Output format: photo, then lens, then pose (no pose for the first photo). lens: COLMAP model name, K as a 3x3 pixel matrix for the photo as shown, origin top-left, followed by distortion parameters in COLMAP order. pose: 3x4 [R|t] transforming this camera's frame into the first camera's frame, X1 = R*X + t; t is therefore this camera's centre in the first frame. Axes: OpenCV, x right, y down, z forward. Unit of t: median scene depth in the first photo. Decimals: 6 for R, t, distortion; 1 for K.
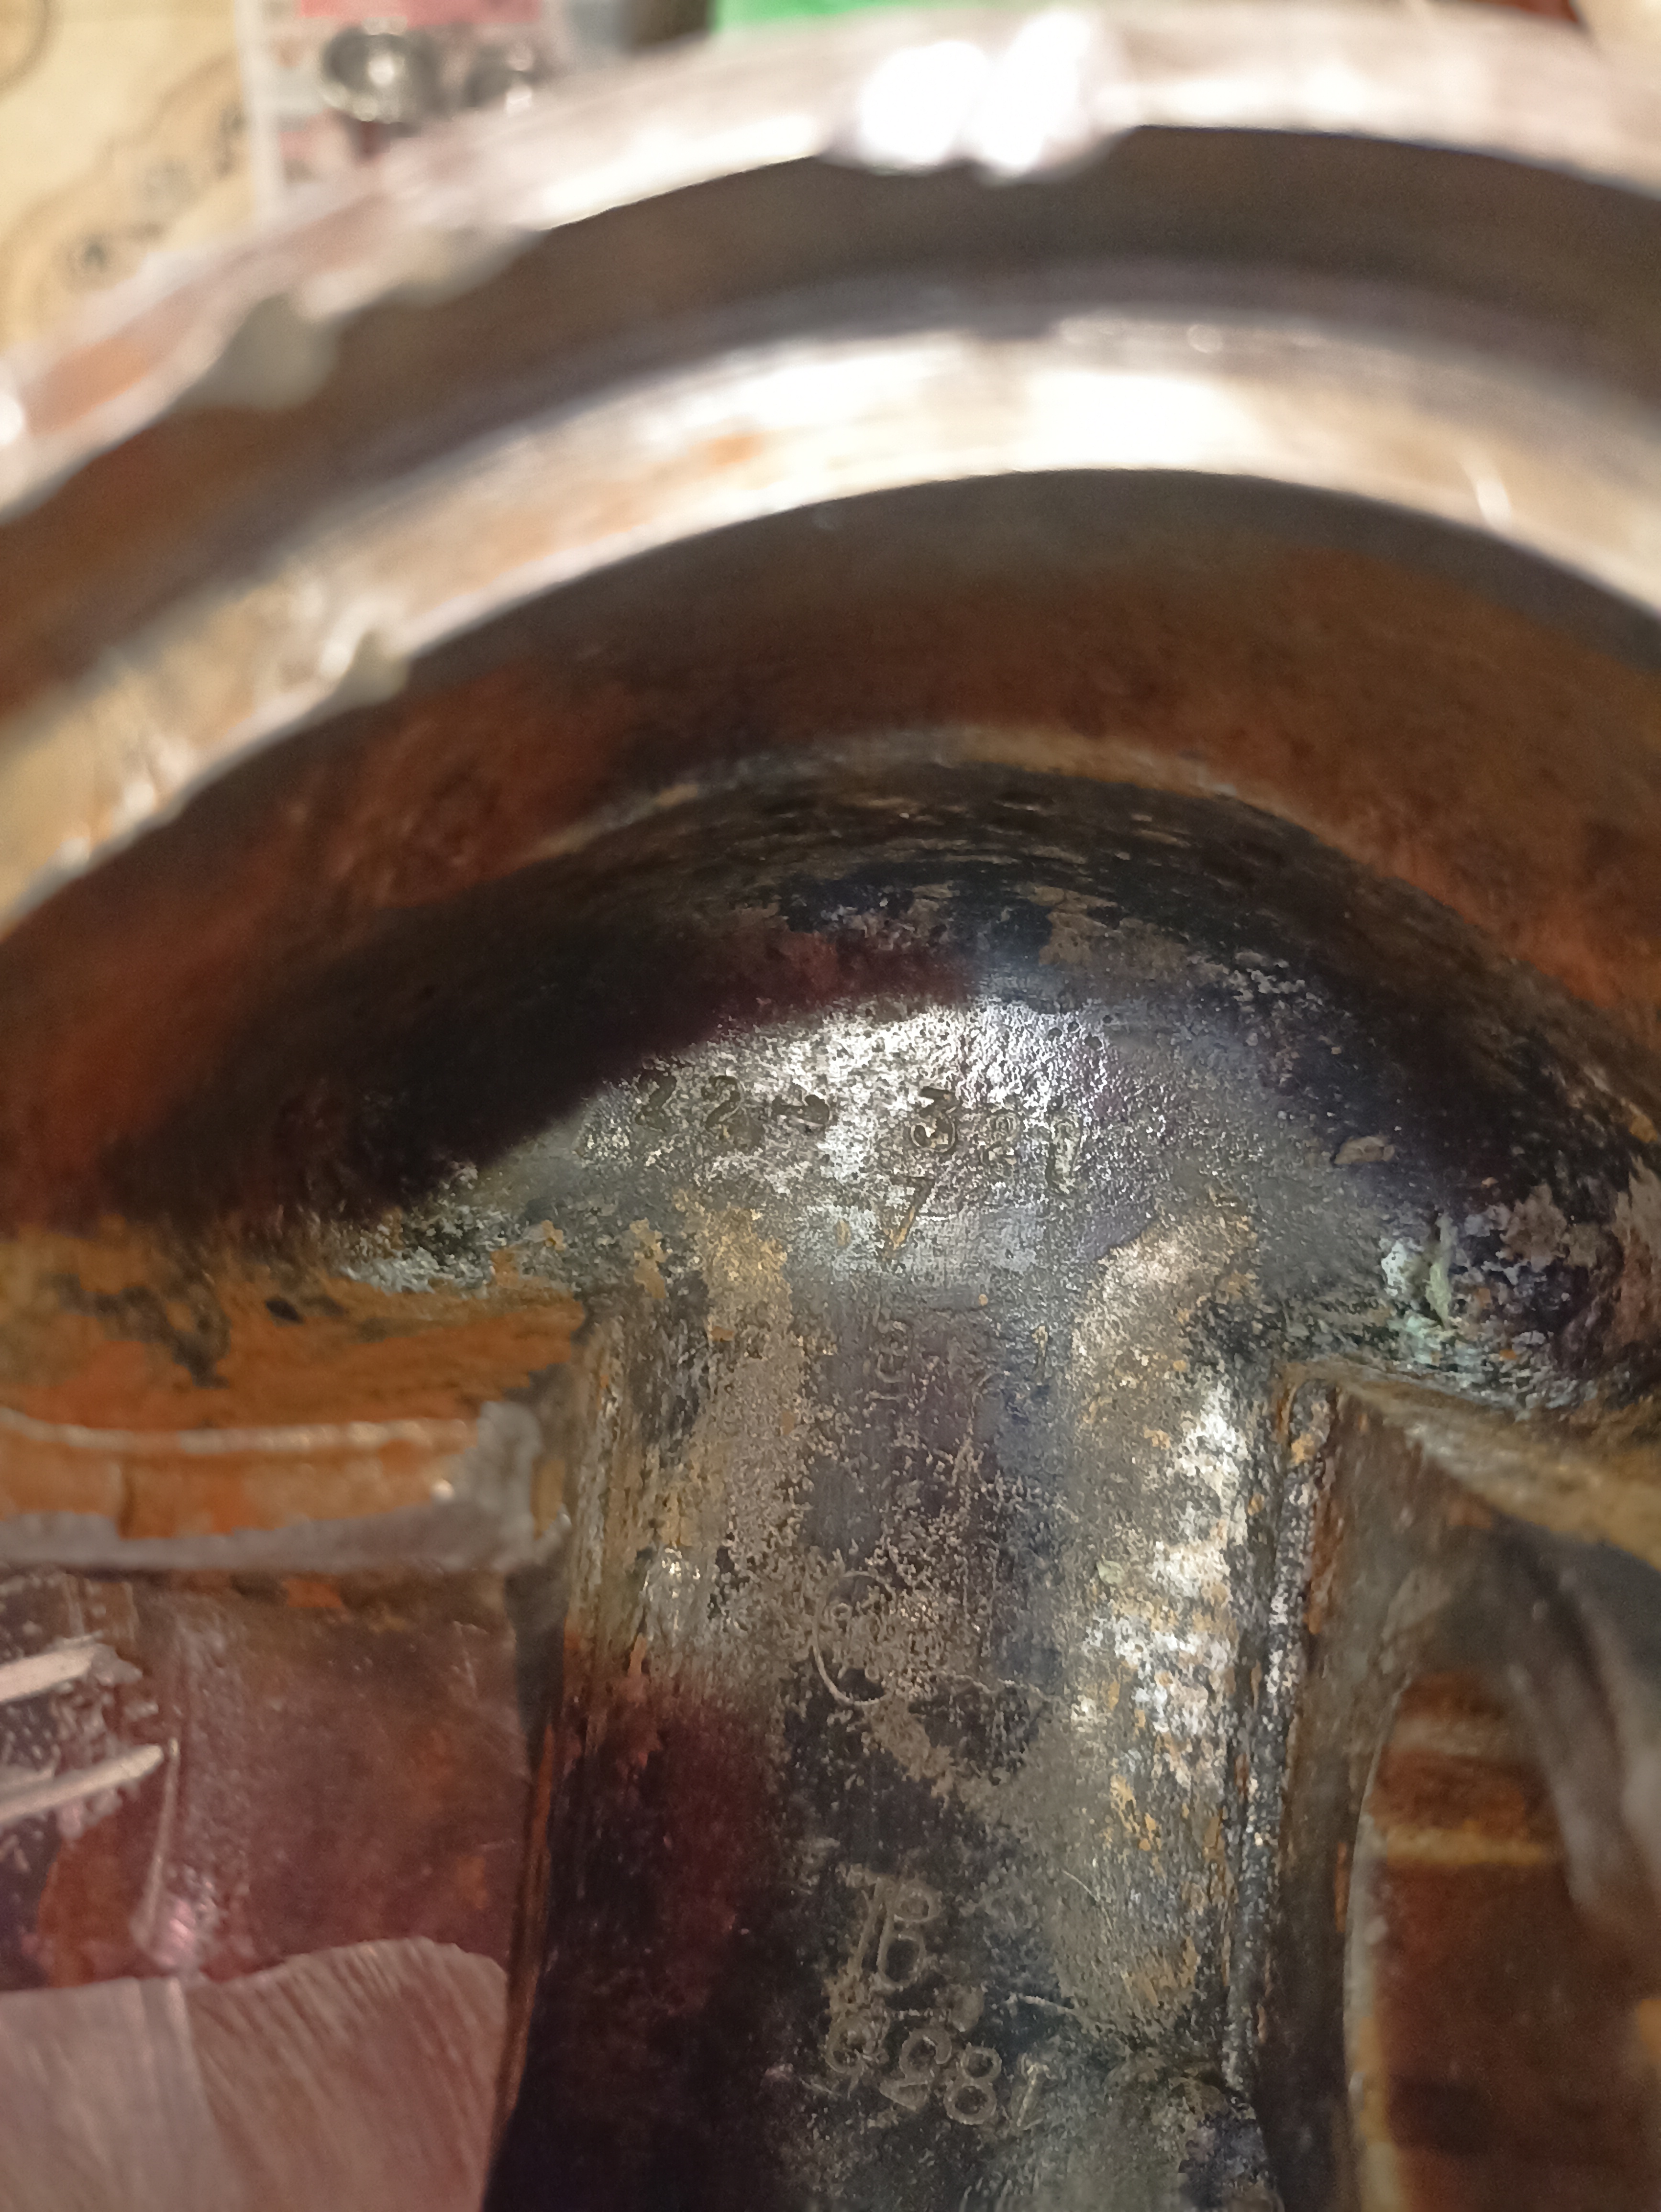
lens RADIAL K [[1691.0, 0, 830.5], [0, 1691.0, 1106.0], [0, 0, 1]] dist [-0.034098, -0.000270]
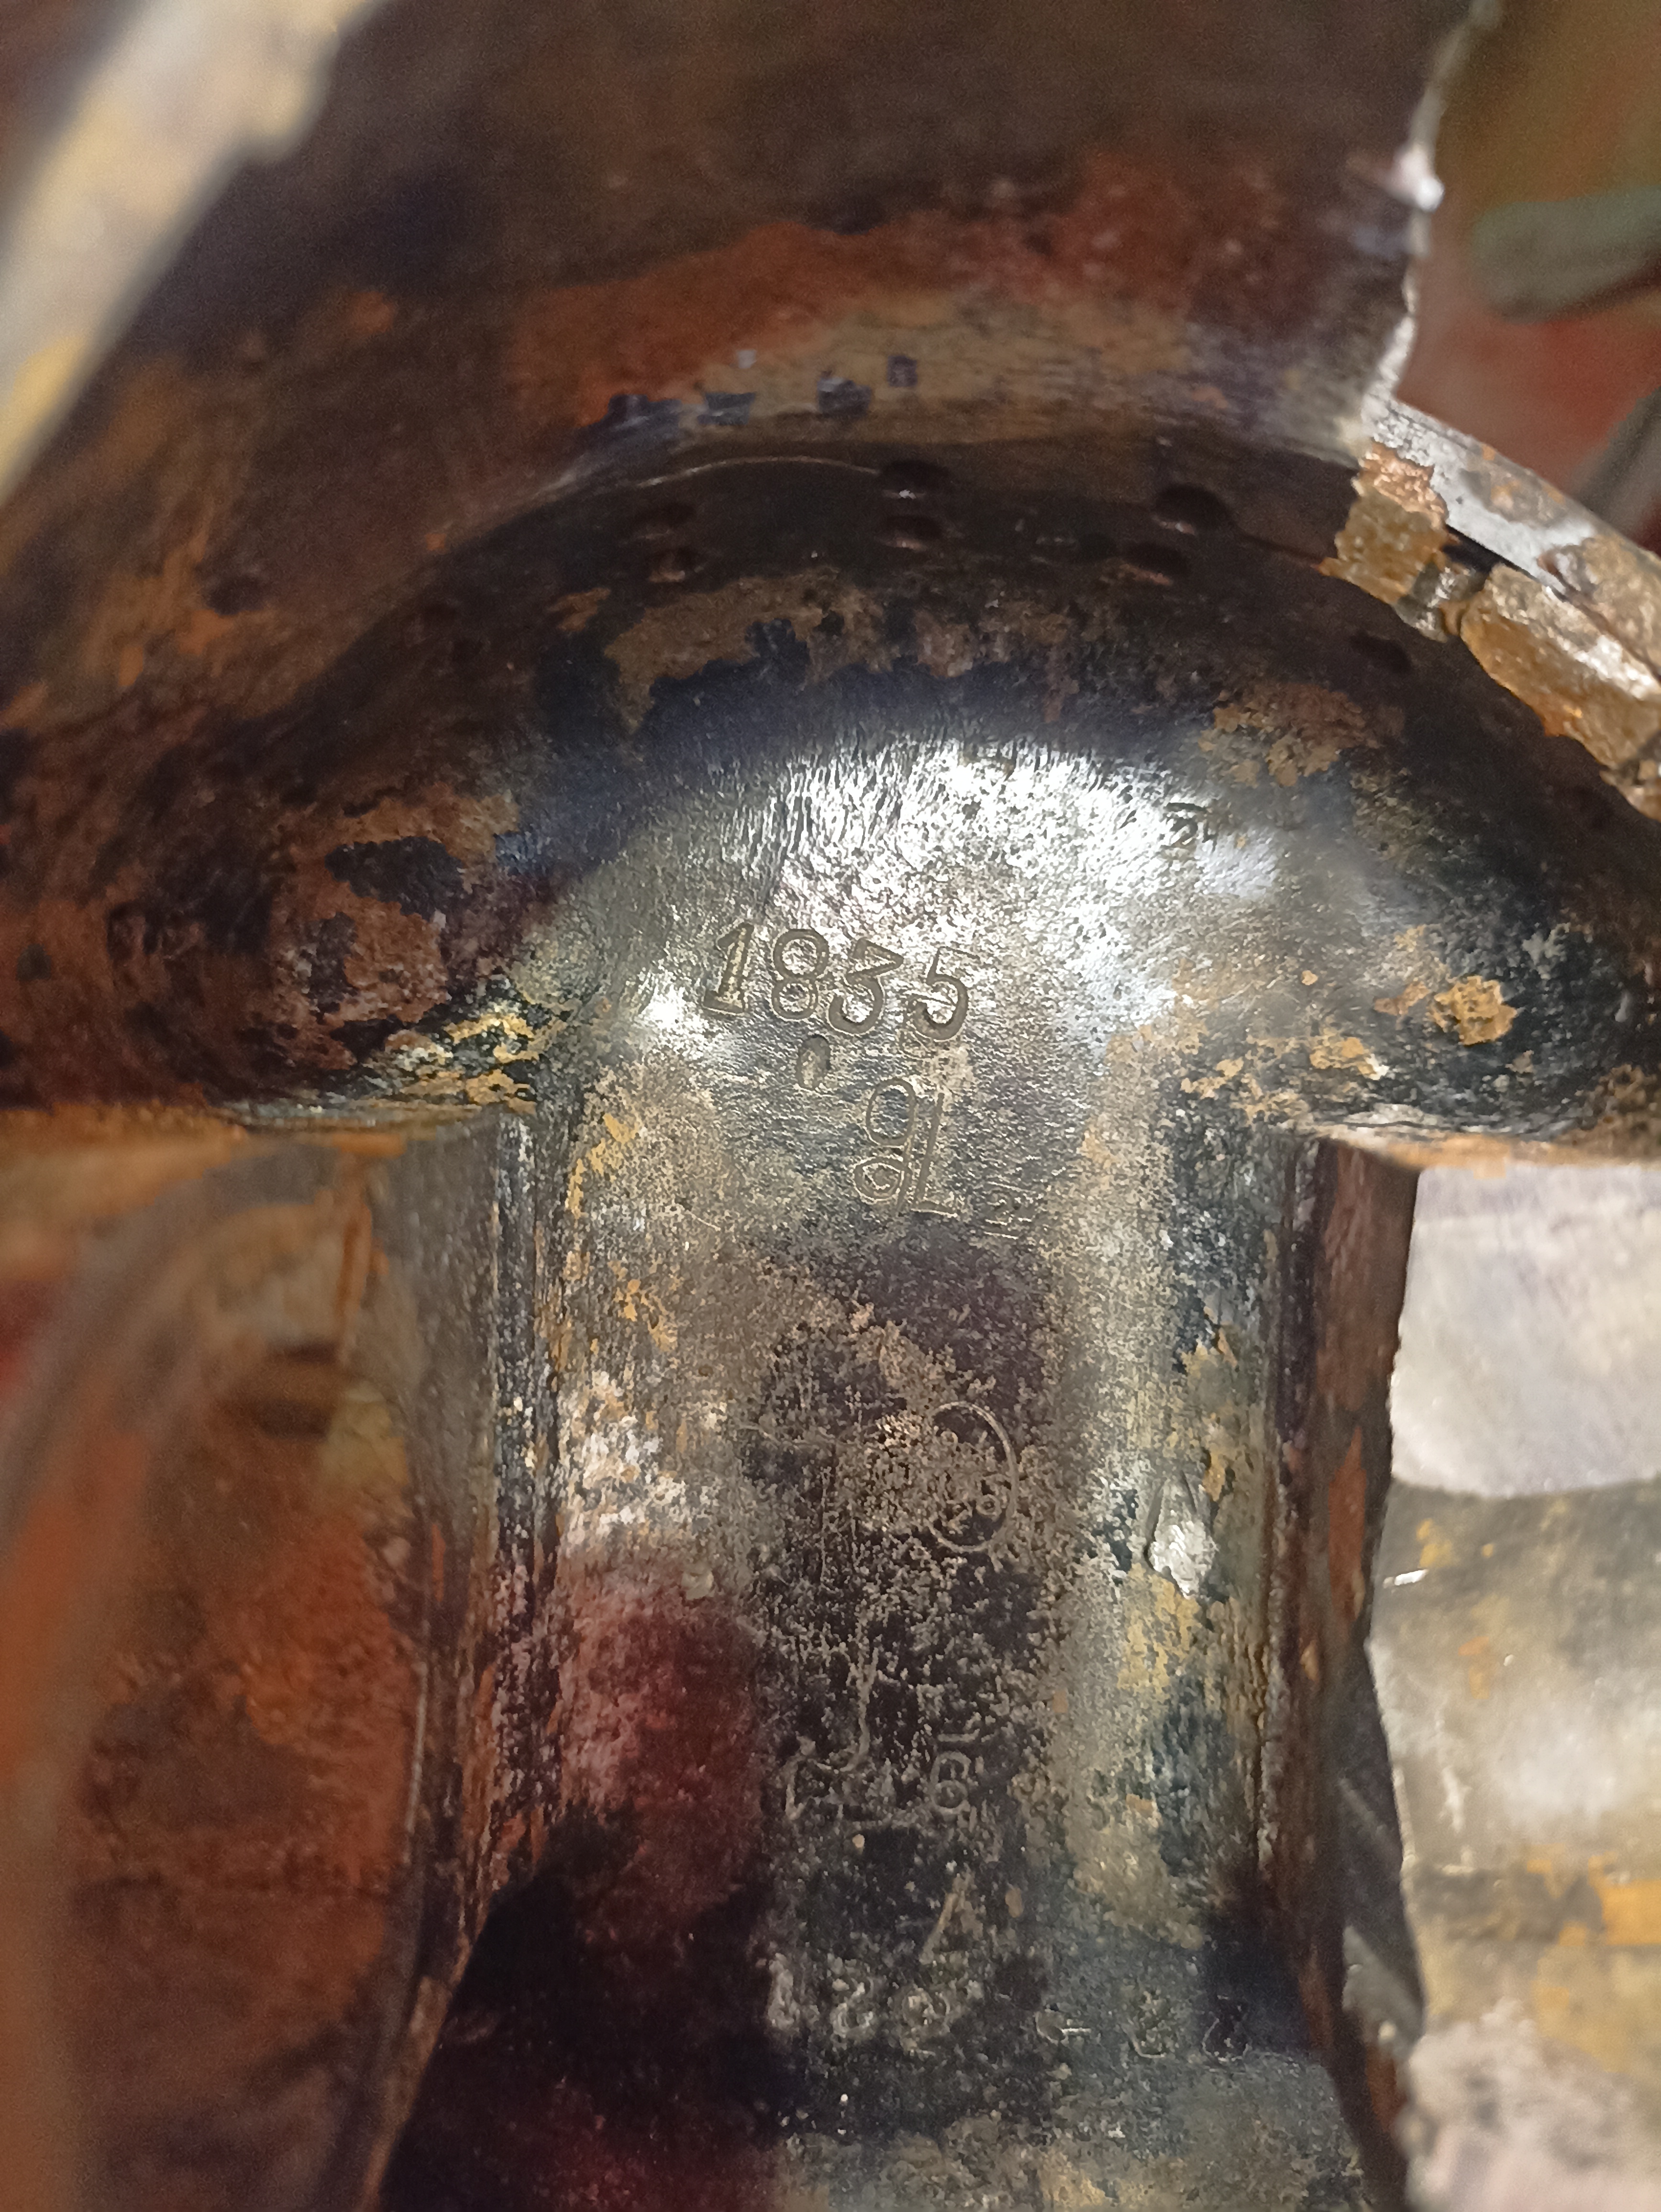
lens RADIAL K [[1691.0, 0, 830.5], [0, 1691.0, 1106.0], [0, 0, 1]] dist [-0.034098, -0.000270]
pose [[-0.995349, 0.073944, 0.061752, 0.019378], [-0.077820, -0.994980, -0.062918, 0.584364], [0.056790, -0.067431, 0.996106, 0.109098]]
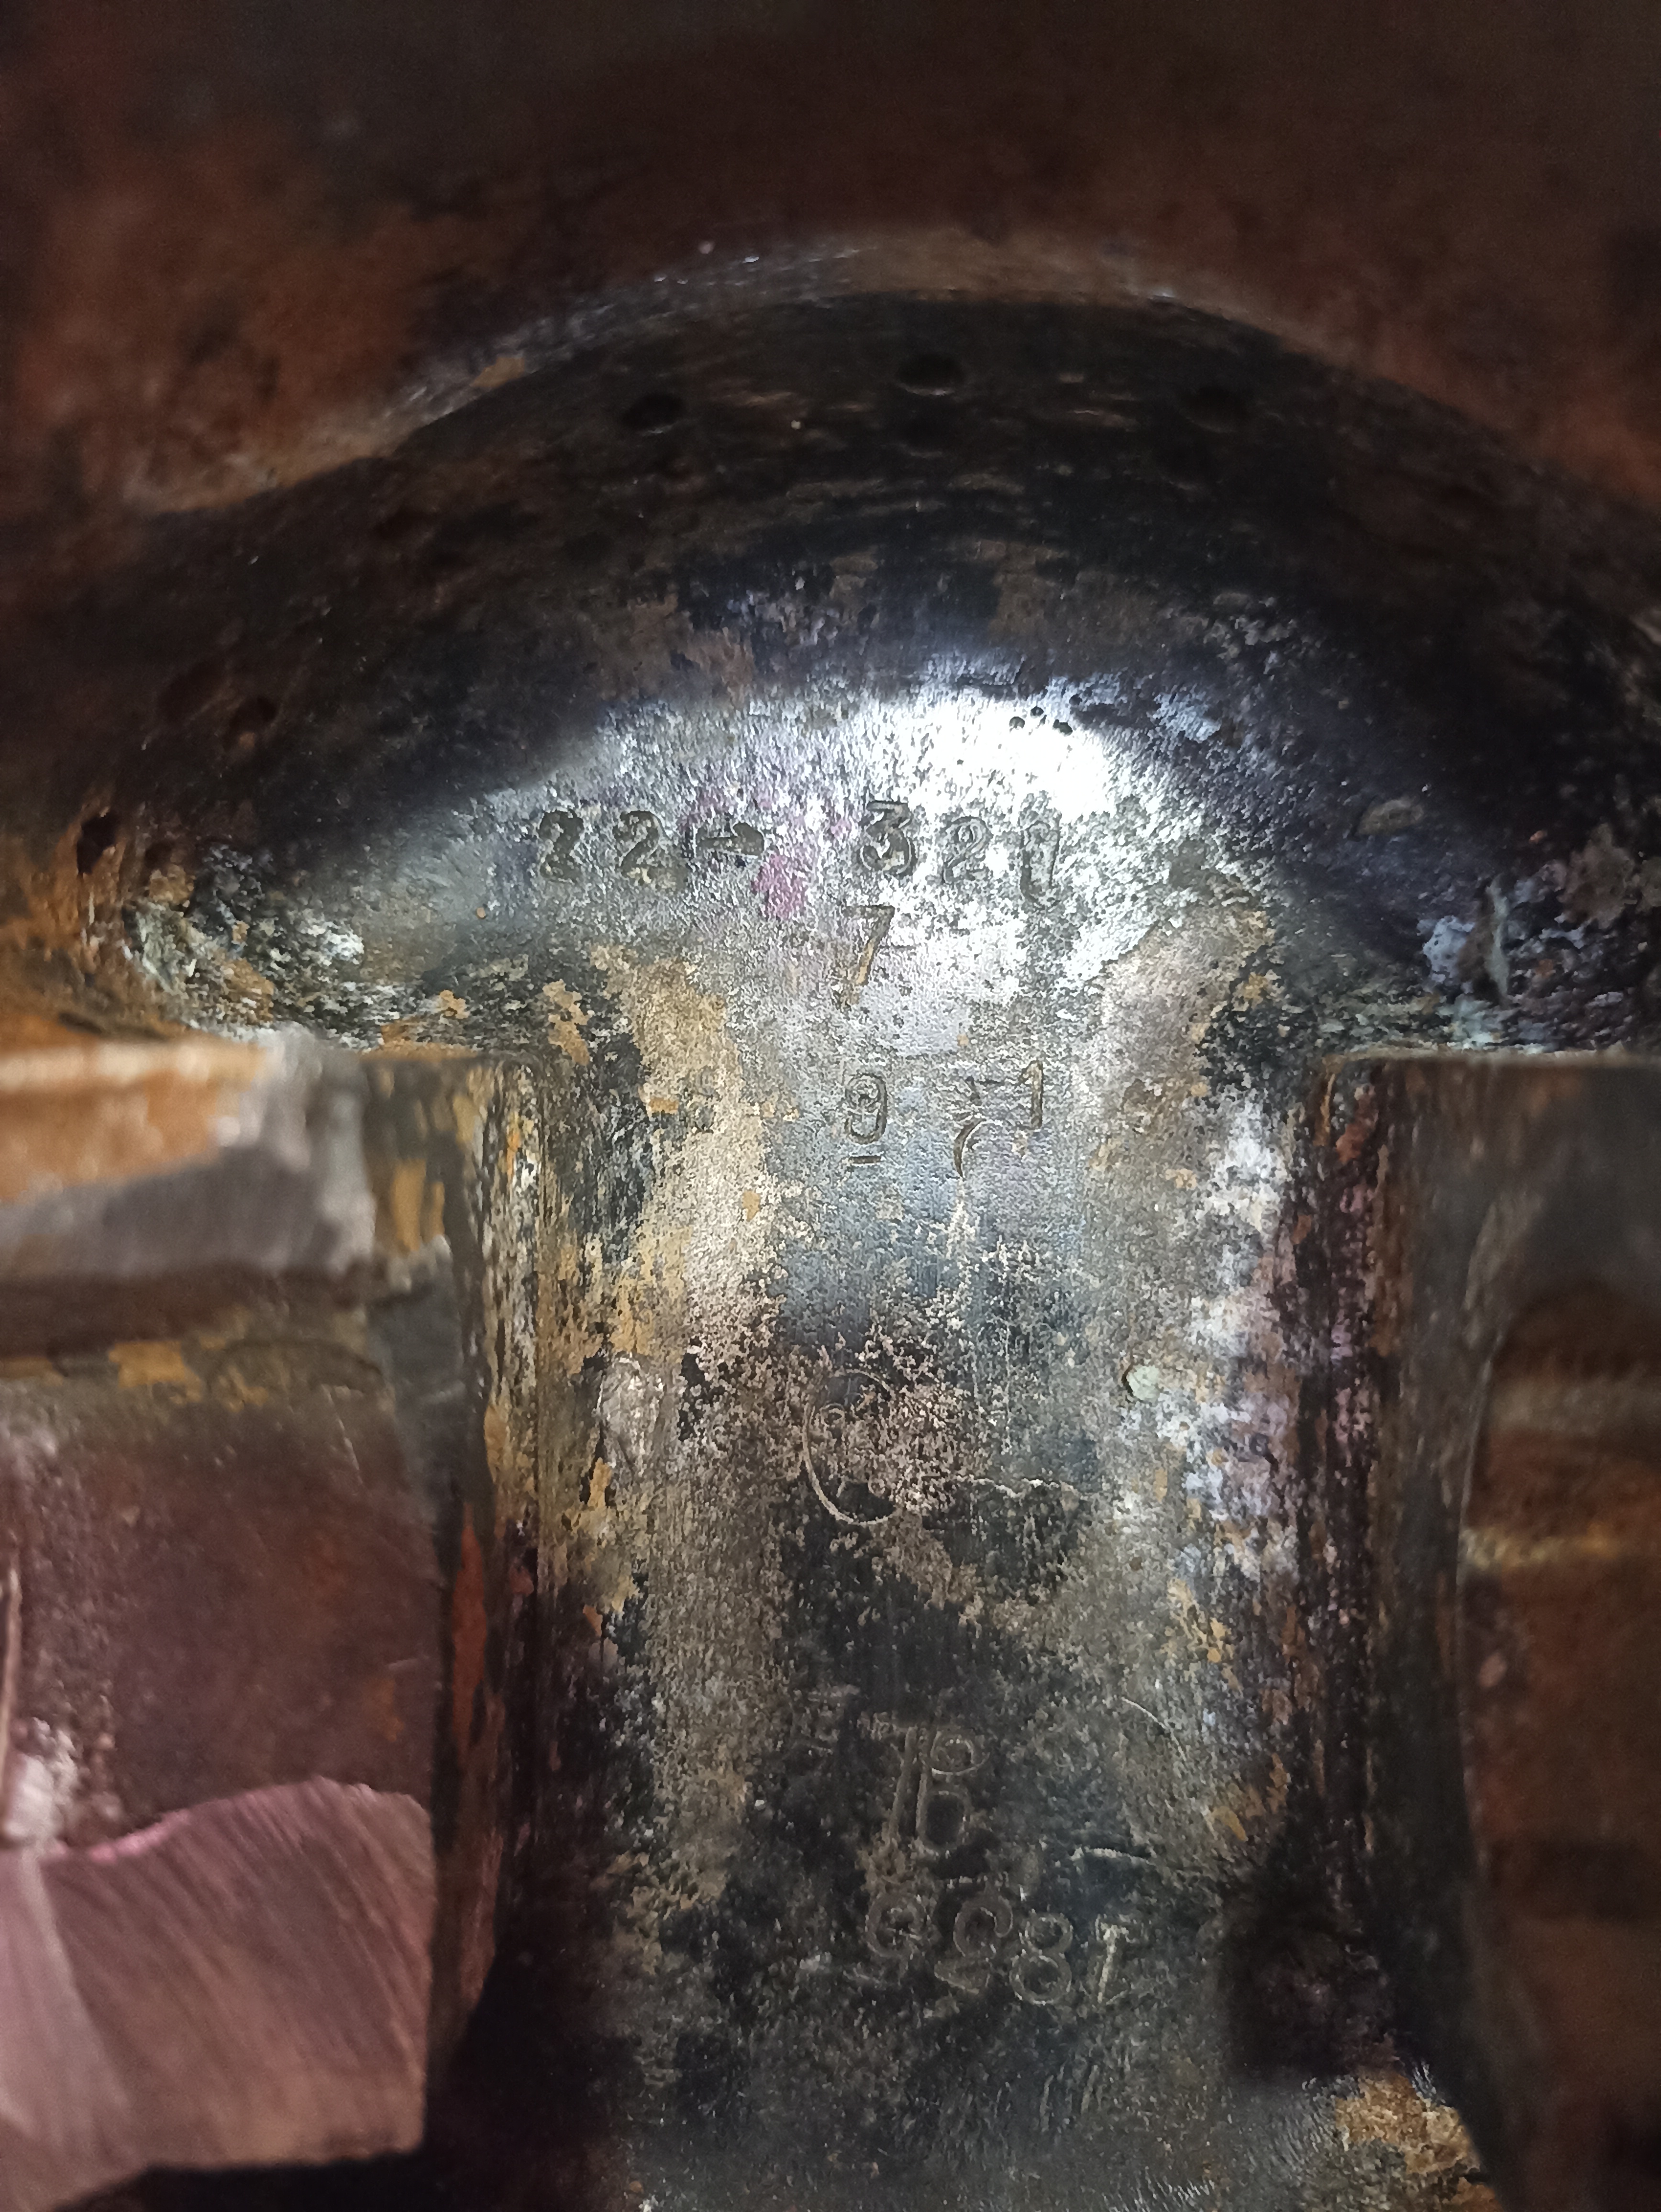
lens RADIAL K [[1721.5, 0, 828.9], [0, 1721.5, 1098.9], [0, 0, 1]] dist [-0.046448, 0.001786]
pose [[0.995013, -0.097656, -0.020301, 0.038159], [0.097552, 0.995212, -0.006071, 0.145537], [0.020797, 0.004060, 0.999775, 0.128029]]
